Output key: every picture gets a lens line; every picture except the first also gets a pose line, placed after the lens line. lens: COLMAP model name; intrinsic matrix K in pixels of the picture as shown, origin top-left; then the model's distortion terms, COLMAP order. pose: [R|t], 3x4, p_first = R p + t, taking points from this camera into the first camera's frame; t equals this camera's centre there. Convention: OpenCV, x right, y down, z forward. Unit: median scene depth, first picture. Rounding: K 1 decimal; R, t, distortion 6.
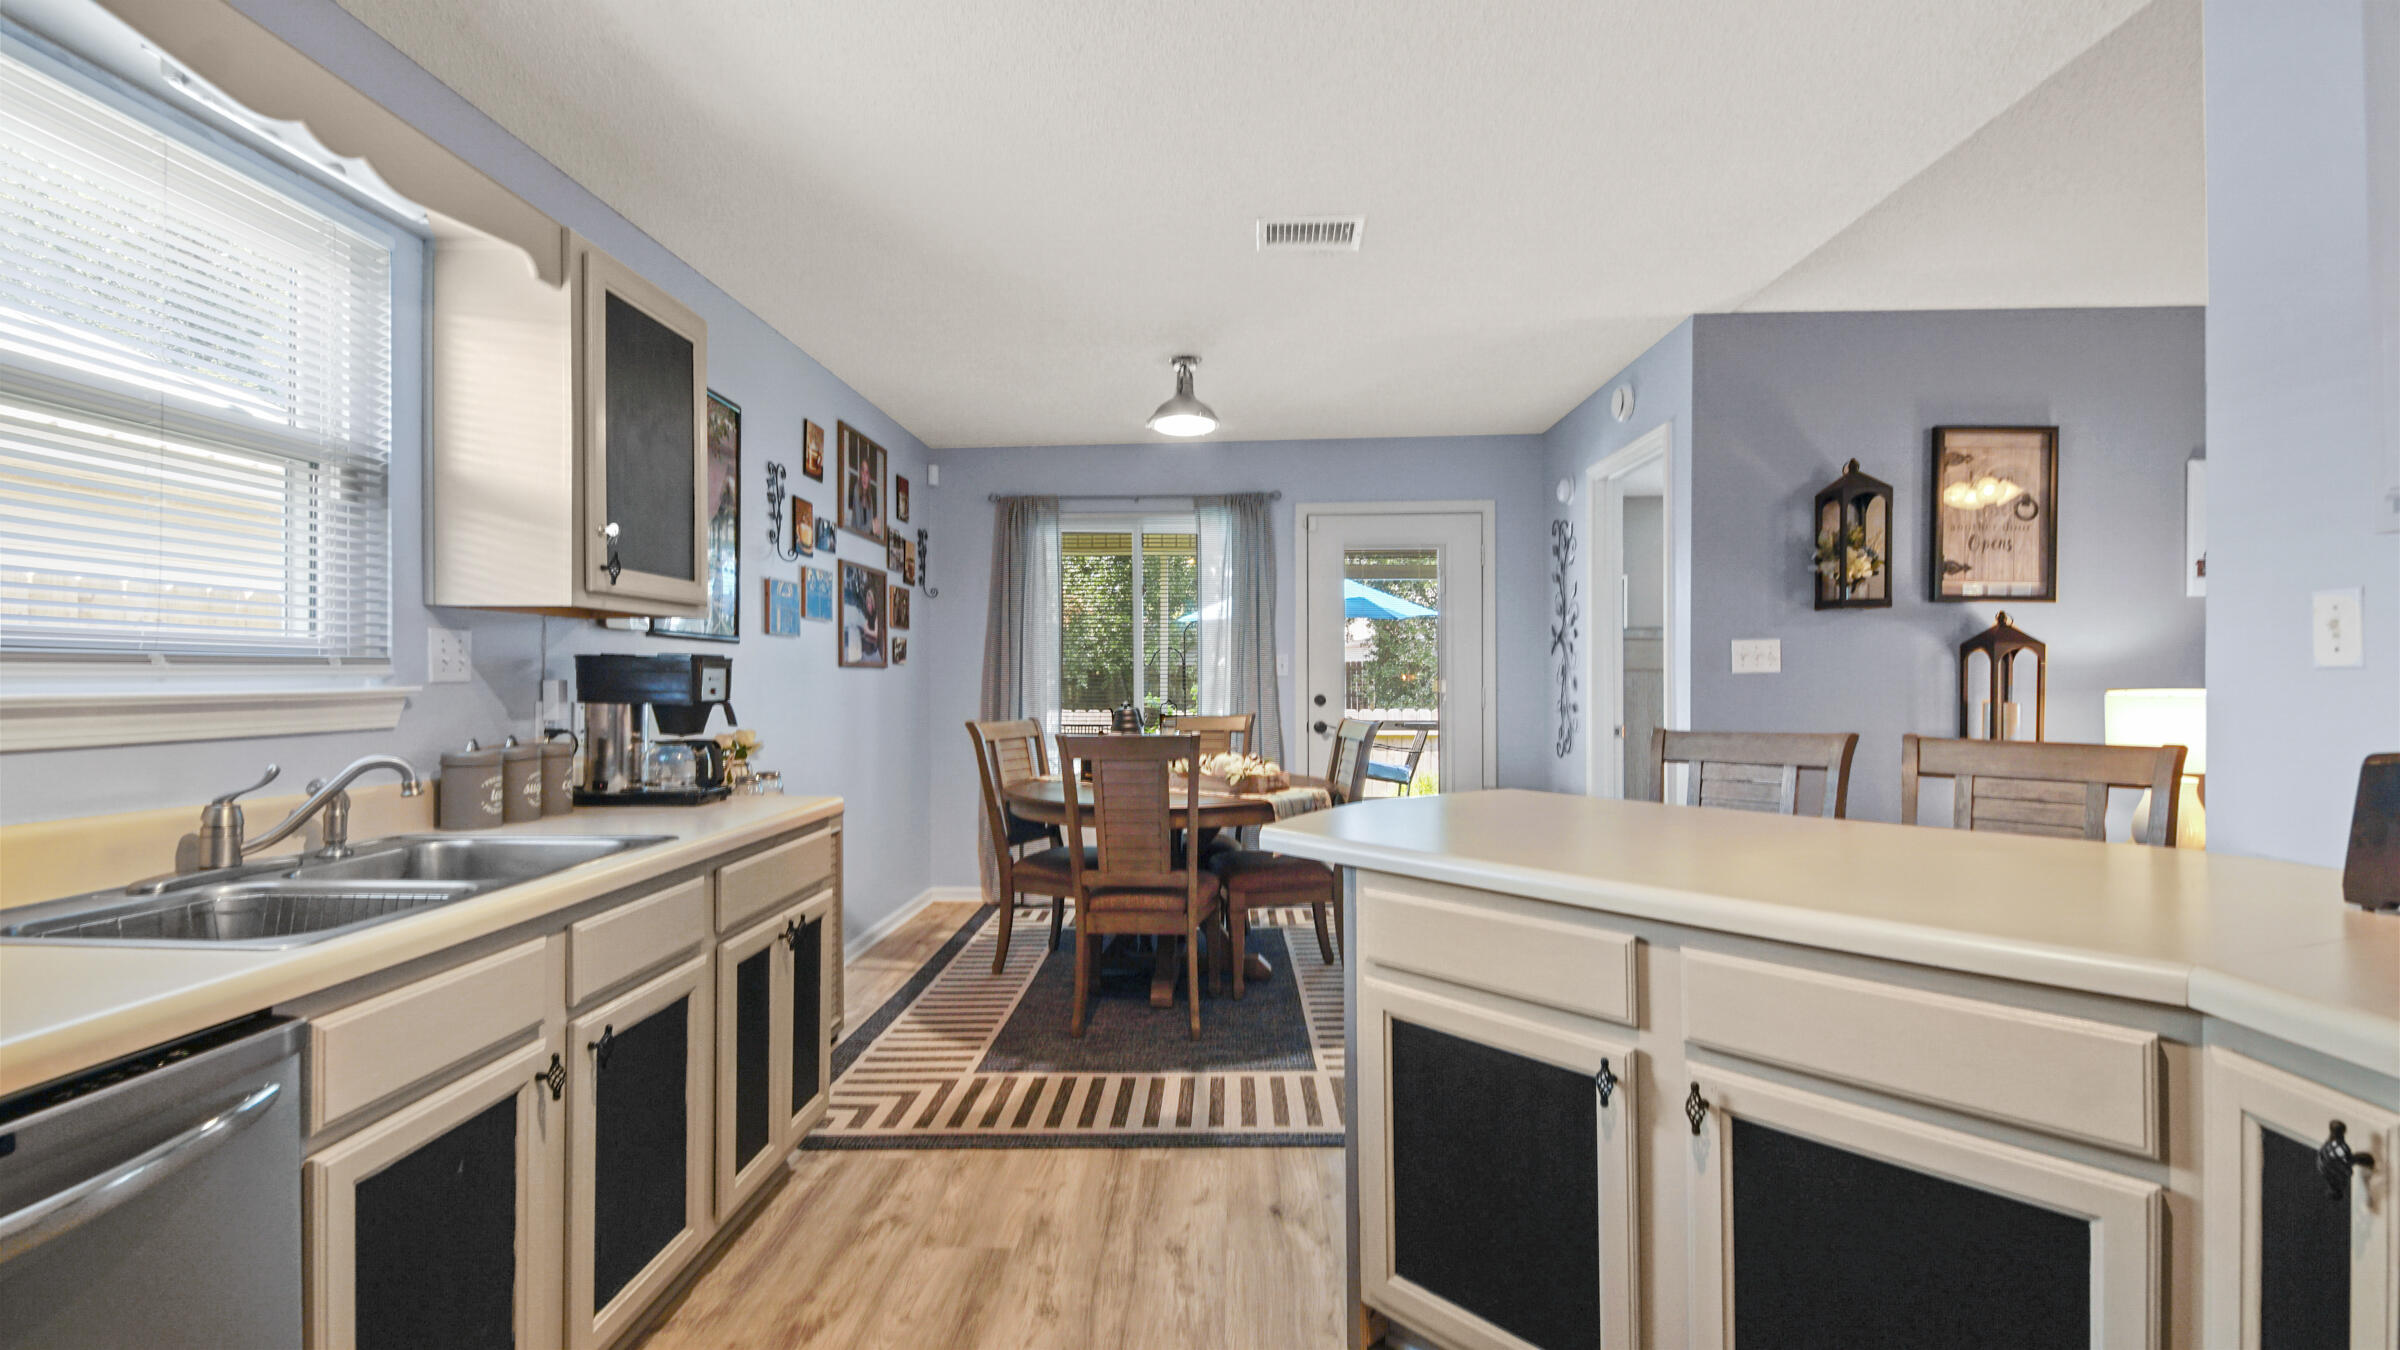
lens RADIAL K [[1029.1, 0, 1200.0], [0, 1029.1, 675.0], [0, 0, 1]] dist [0.027381, -0.016908]
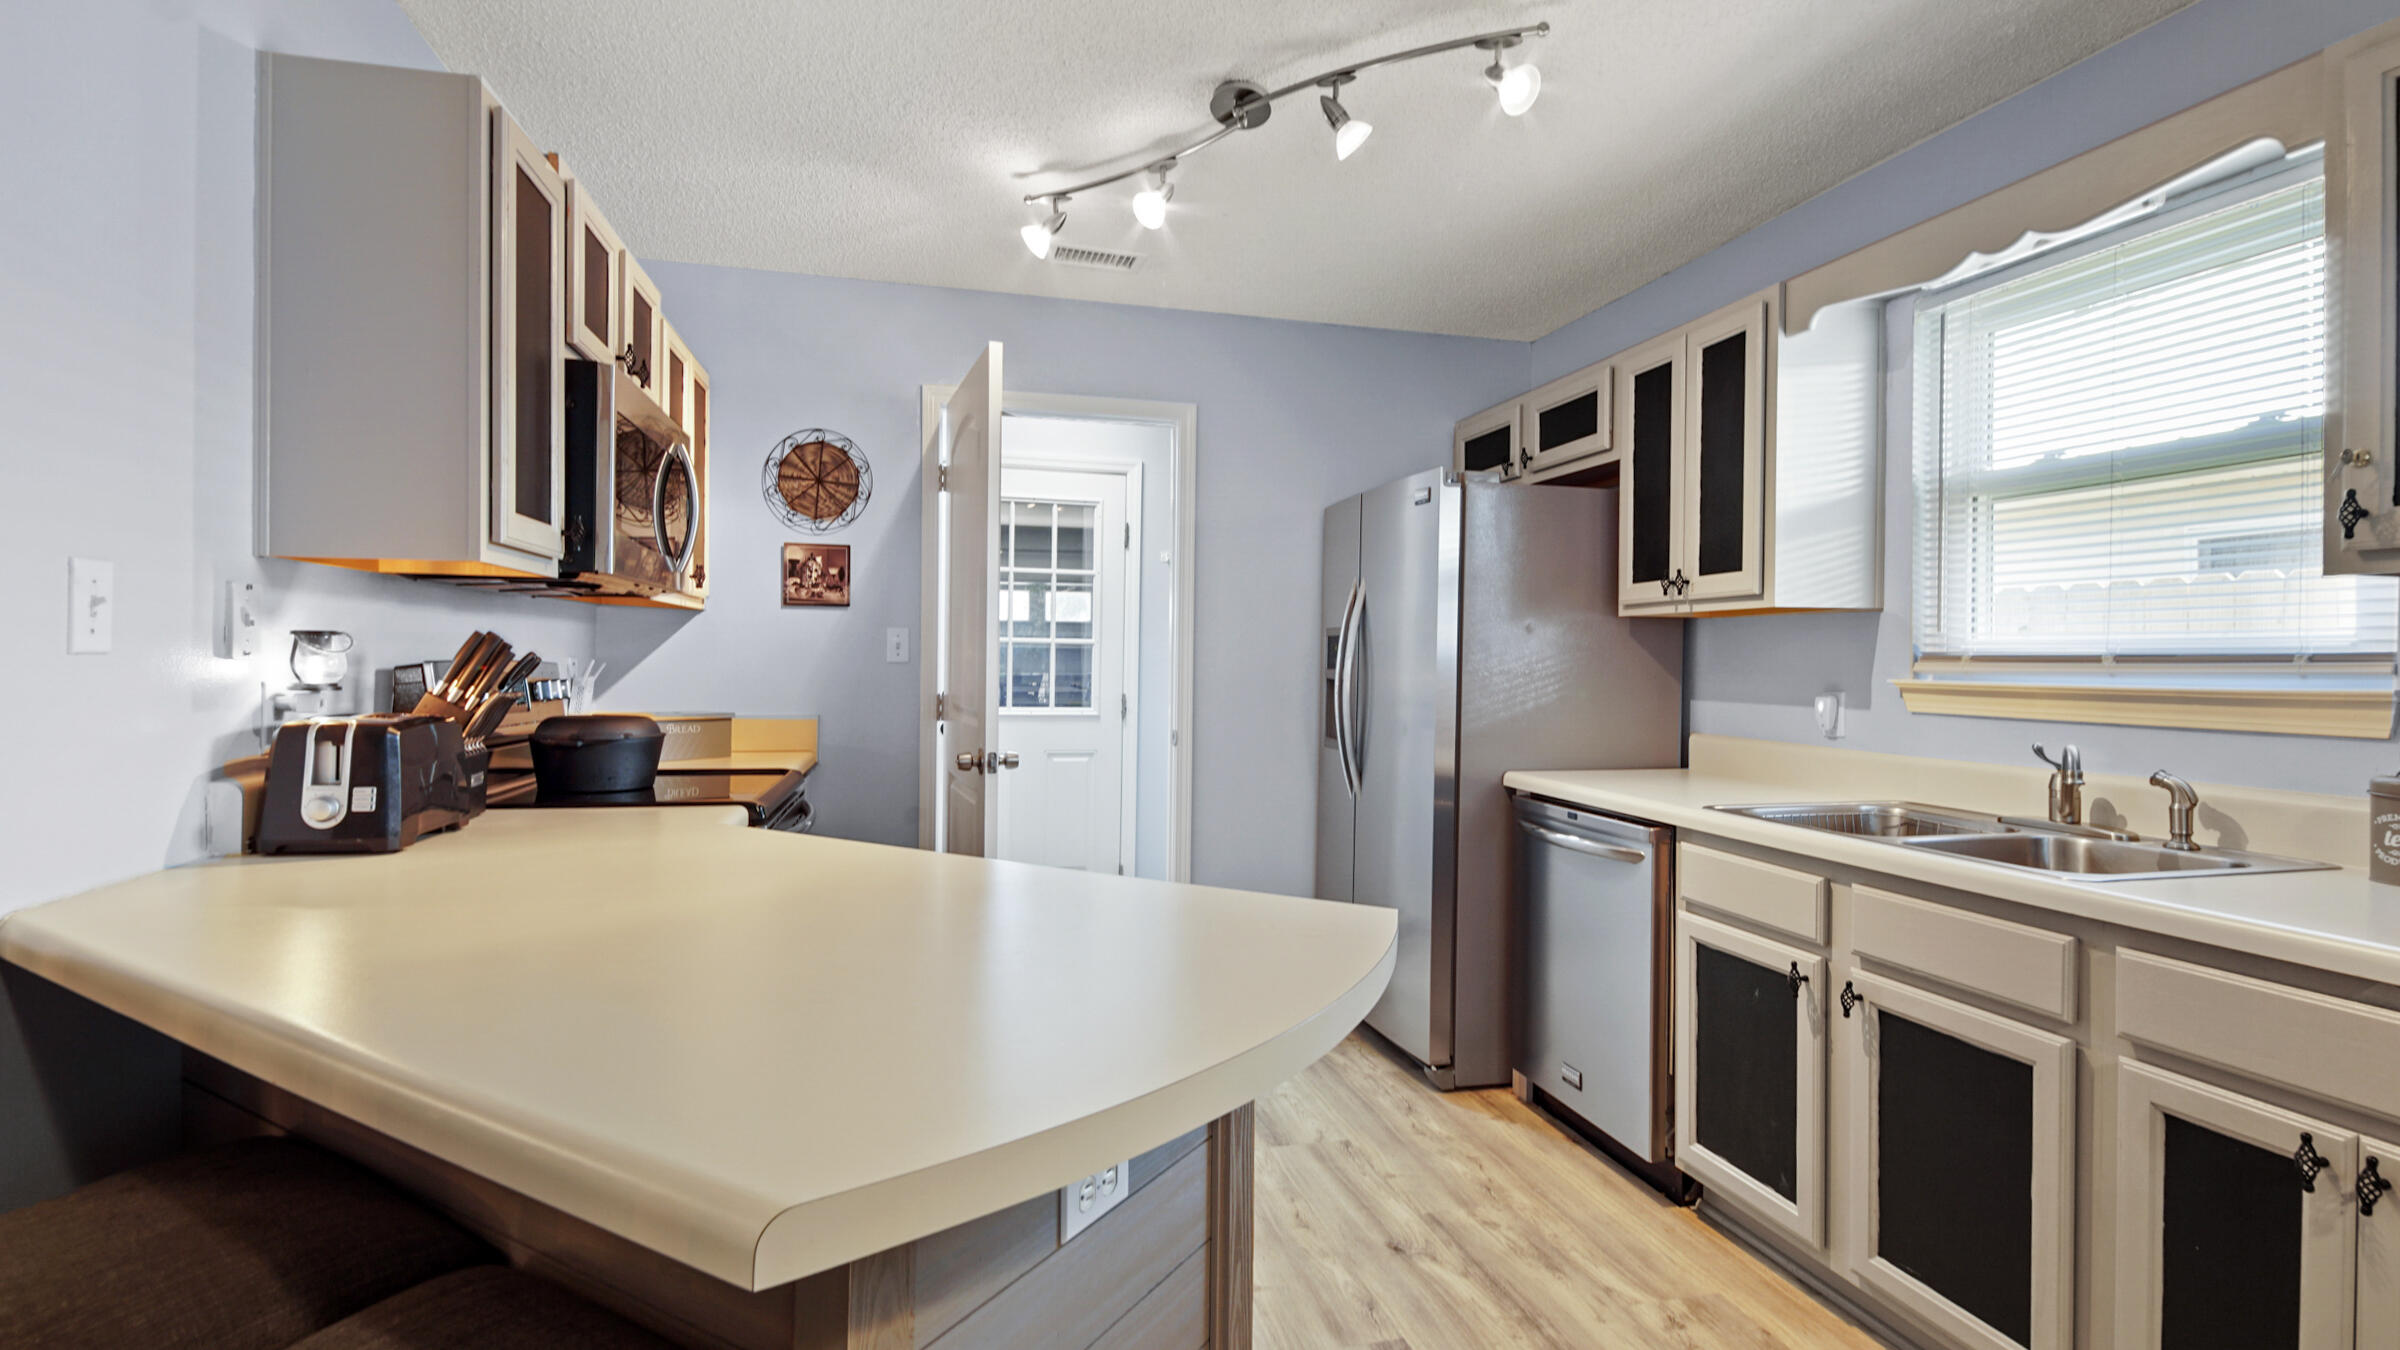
lens RADIAL K [[1108.5, 0, 1200.0], [0, 1108.5, 675.0], [0, 0, 1]] dist [0.039387, -0.017518]
pose [[-0.958859, -0.004441, -0.283849, 0.179912], [-0.006545, 0.999958, 0.006462, -0.002116], [0.283809, 0.008054, -0.958847, 0.814283]]
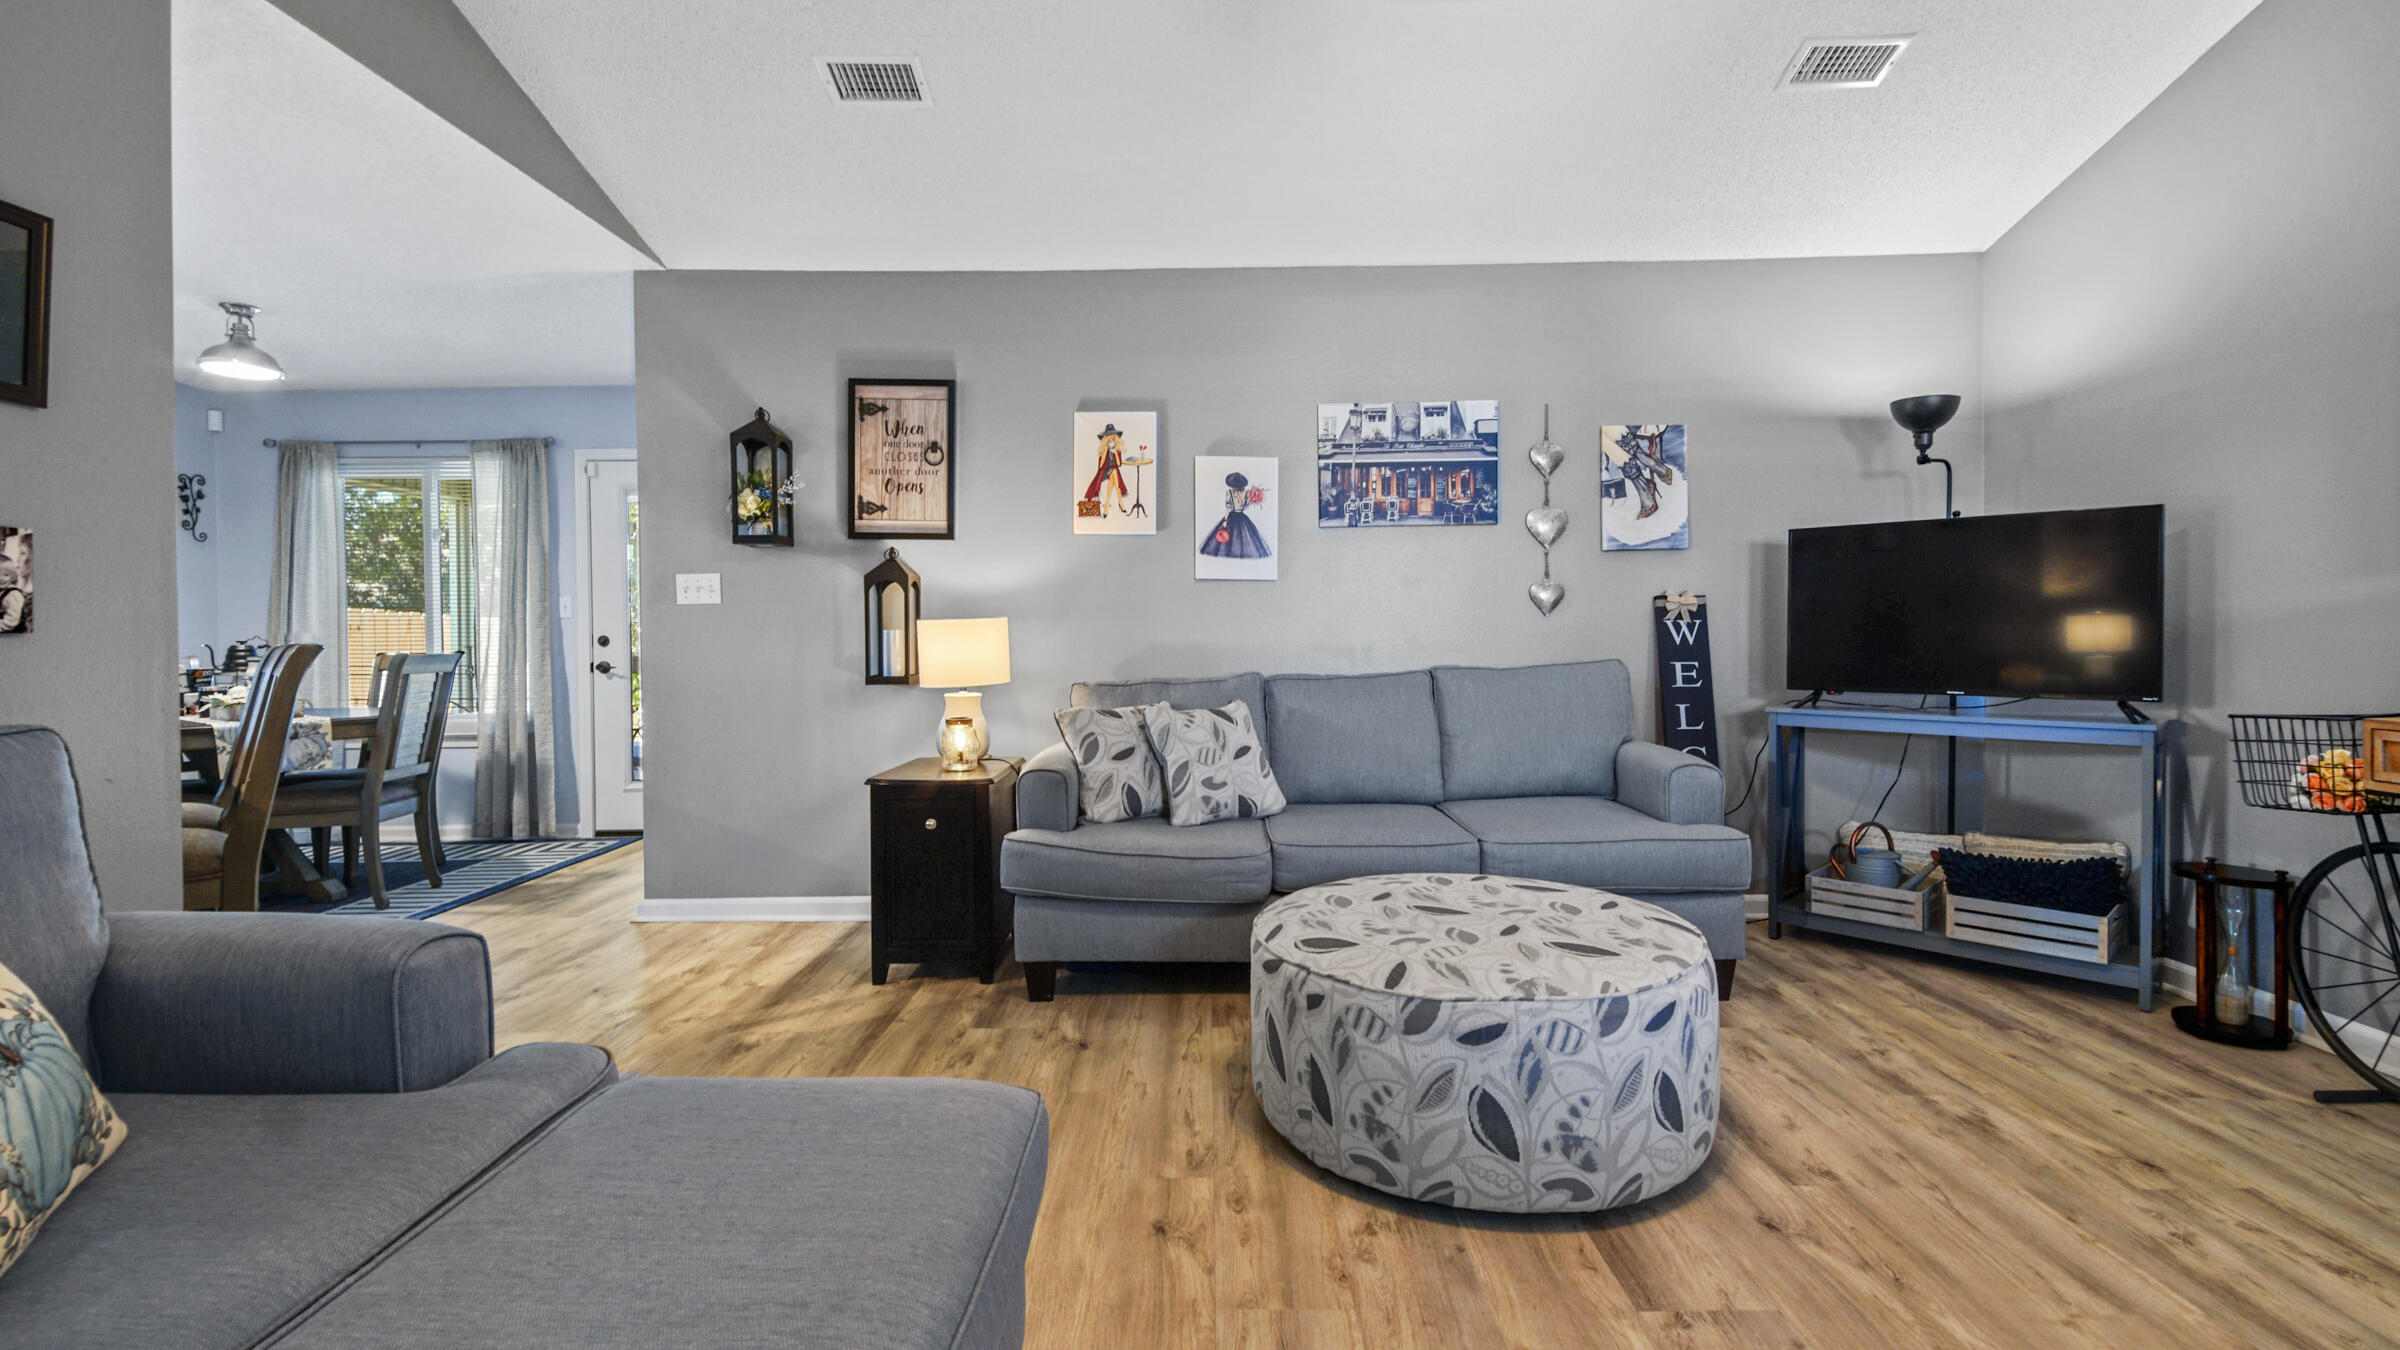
lens RADIAL K [[1065.1, 0, 1204.8], [0, 1065.1, 662.4], [0, 0, 1]] dist [0.037178, -0.022045]
pose [[0.999228, -0.007350, 0.038595, 0.945361], [0.006359, 0.999649, 0.025728, 0.030484], [-0.038770, -0.025463, 0.998924, -0.138409]]
